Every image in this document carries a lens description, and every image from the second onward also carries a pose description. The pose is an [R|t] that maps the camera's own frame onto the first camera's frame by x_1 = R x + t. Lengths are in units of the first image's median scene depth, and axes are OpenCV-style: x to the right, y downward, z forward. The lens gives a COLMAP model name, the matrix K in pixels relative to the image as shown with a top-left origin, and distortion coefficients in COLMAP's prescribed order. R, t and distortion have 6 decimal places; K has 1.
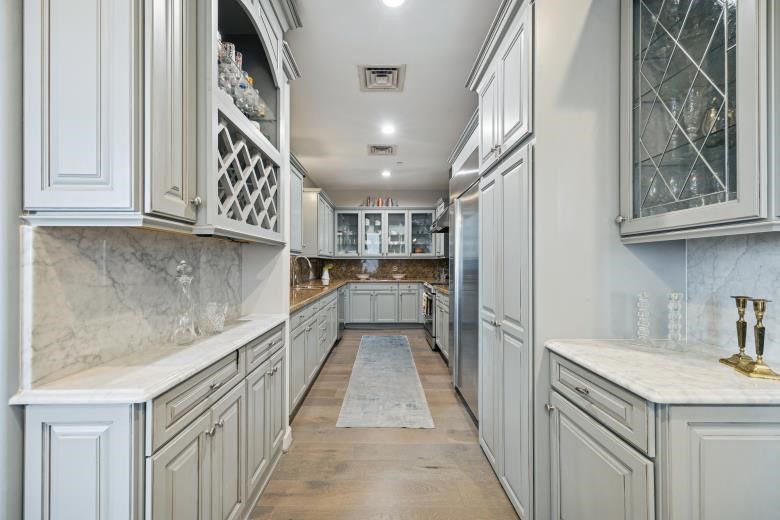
lens RADIAL K [[320.3, 0, 390.0], [0, 320.3, 260.0], [0, 0, 1]] dist [0.000217, 0.000001]
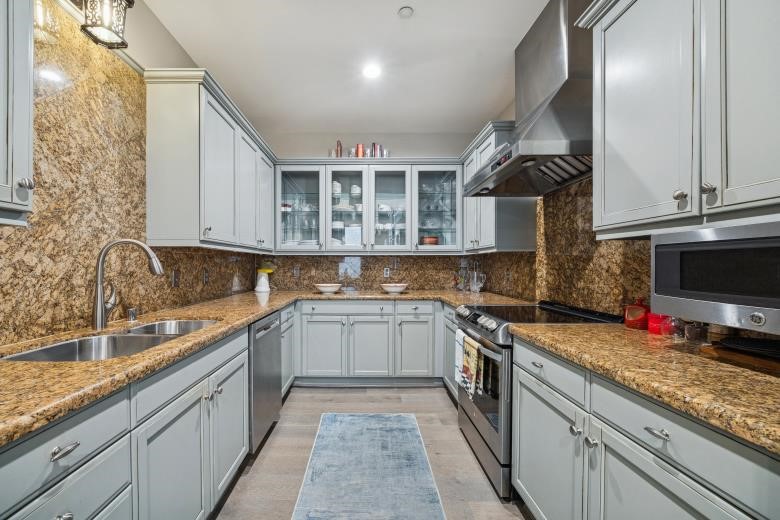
lens RADIAL K [[320.3, 0, 390.0], [0, 320.3, 260.0], [0, 0, 1]] dist [0.000217, 0.000001]
pose [[0.998509, 0.001753, 0.054555, -0.009520], [-0.001593, 0.999994, -0.002968, 0.006614], [-0.054560, 0.002877, 0.998506, 0.451707]]
